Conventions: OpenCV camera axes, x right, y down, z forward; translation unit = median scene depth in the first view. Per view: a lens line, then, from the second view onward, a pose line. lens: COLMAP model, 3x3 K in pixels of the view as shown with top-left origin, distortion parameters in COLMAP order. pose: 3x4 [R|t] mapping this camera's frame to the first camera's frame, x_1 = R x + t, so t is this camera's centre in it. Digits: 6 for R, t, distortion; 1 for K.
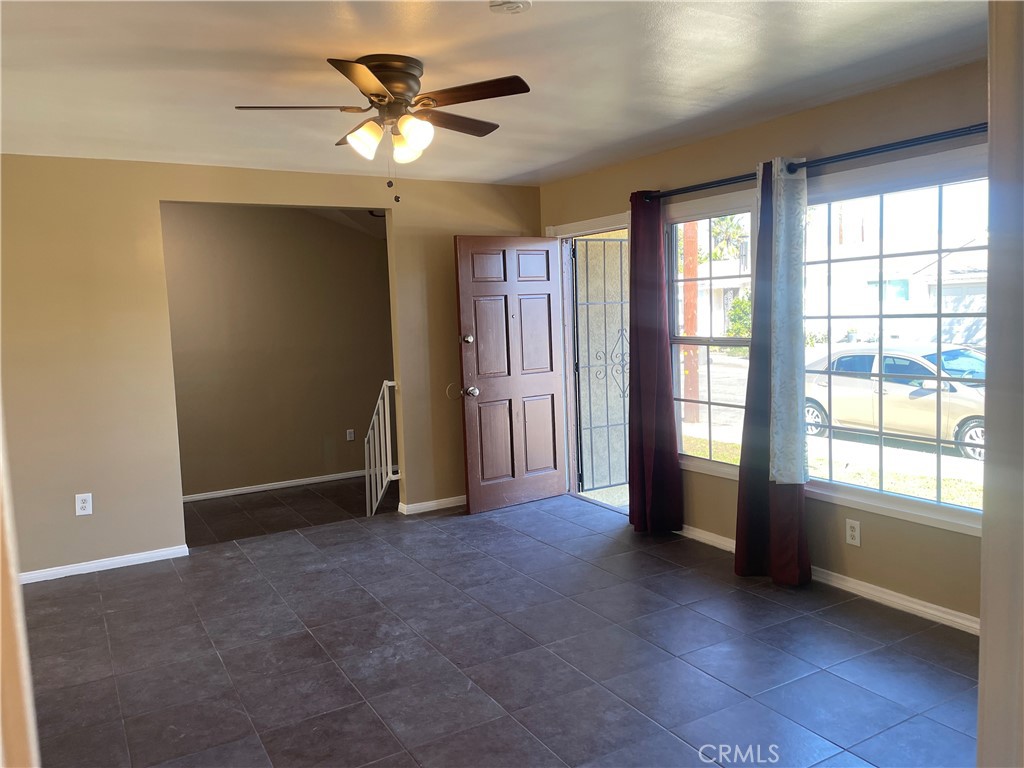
lens RADIAL K [[782.7, 0, 513.0], [0, 782.7, 383.0], [0, 0, 1]] dist [0.020990, -0.021701]
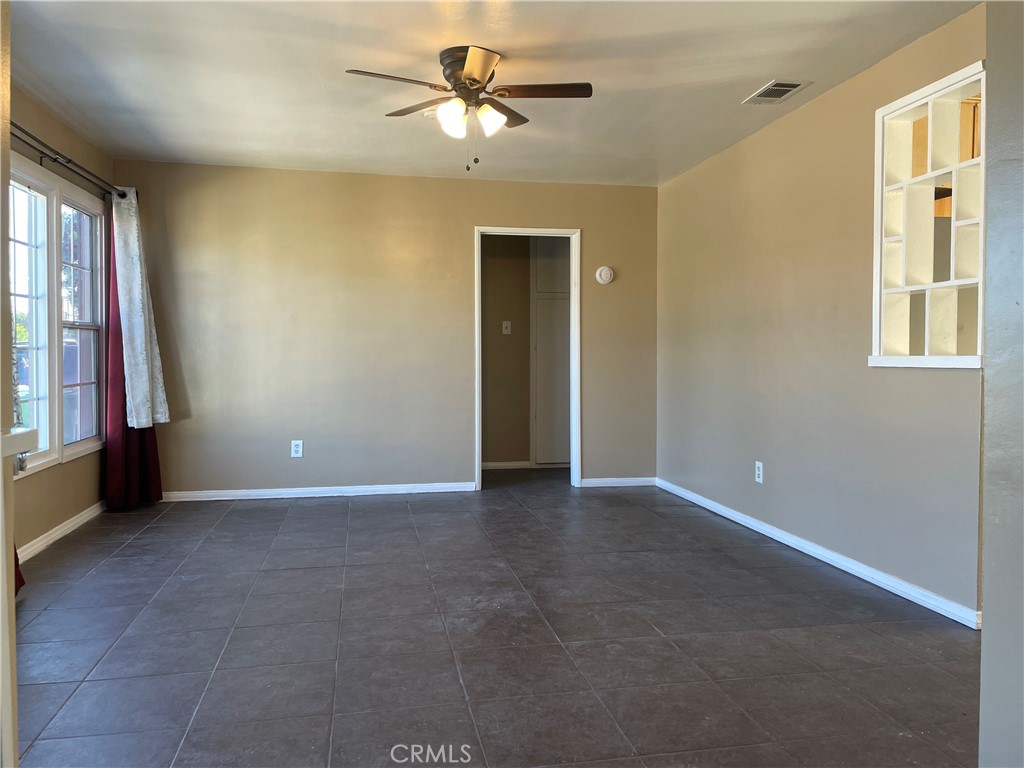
lens RADIAL K [[782.7, 0, 511.3], [0, 782.7, 376.3], [0, 0, 1]] dist [0.020990, -0.021701]
pose [[-0.944217, 0.028642, 0.328075, -0.511177], [0.067587, 0.991859, 0.107928, -0.042040], [-0.322313, 0.124081, -0.938466, 1.832247]]
